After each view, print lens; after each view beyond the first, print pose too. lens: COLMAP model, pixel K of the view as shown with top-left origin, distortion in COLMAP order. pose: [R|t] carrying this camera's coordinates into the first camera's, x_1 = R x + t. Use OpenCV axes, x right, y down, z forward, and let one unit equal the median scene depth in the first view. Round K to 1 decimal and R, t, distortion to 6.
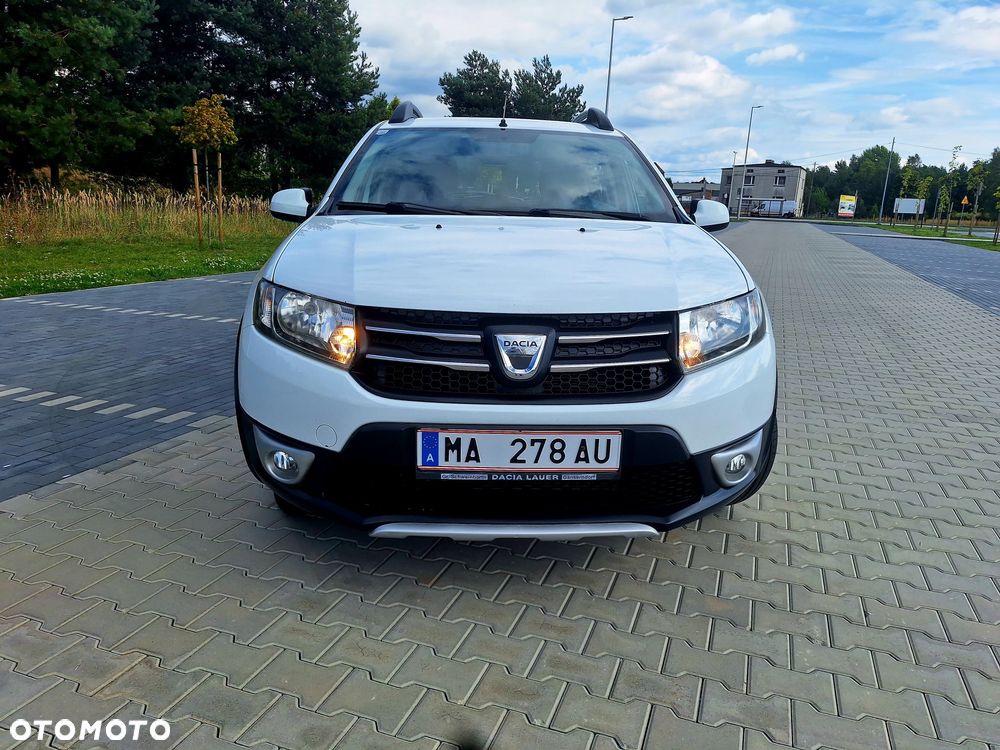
lens RADIAL K [[694.2, 0, 508.0], [0, 694.2, 373.2], [0, 0, 1]] dist [0.050882, -0.053854]
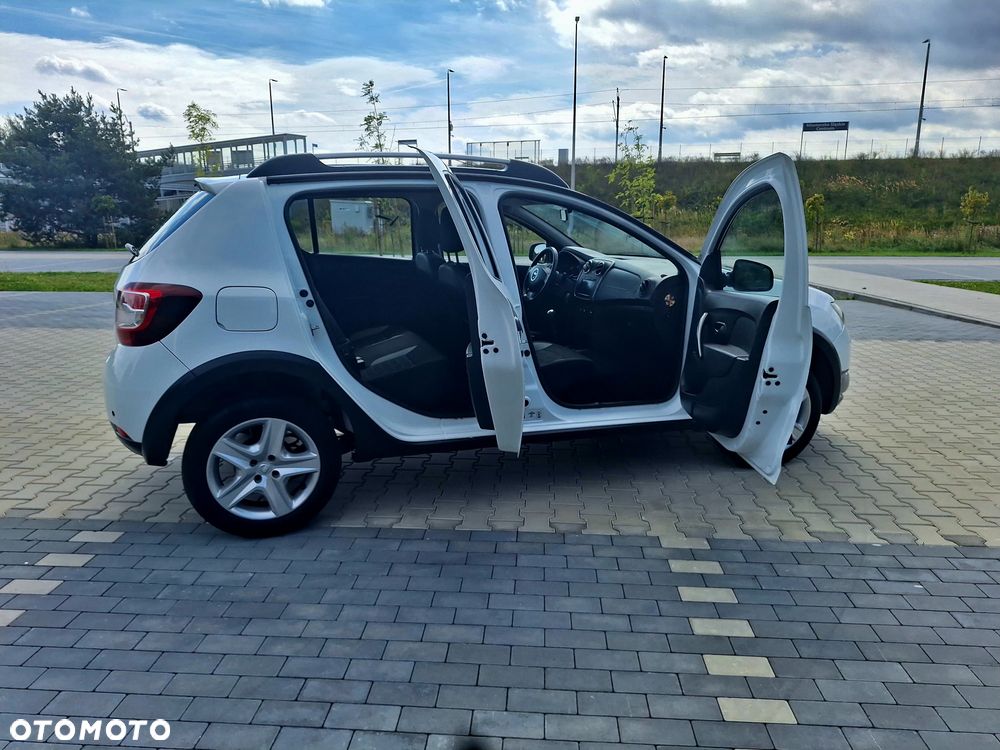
lens RADIAL K [[711.5, 0, 491.0], [0, 711.5, 376.6], [0, 0, 1]] dist [0.010225, -0.002732]
pose [[-0.281915, -0.240877, 0.928710, -0.993833], [0.219841, 0.926000, 0.306909, -0.384208], [-0.933913, 0.290691, -0.208099, 1.201072]]
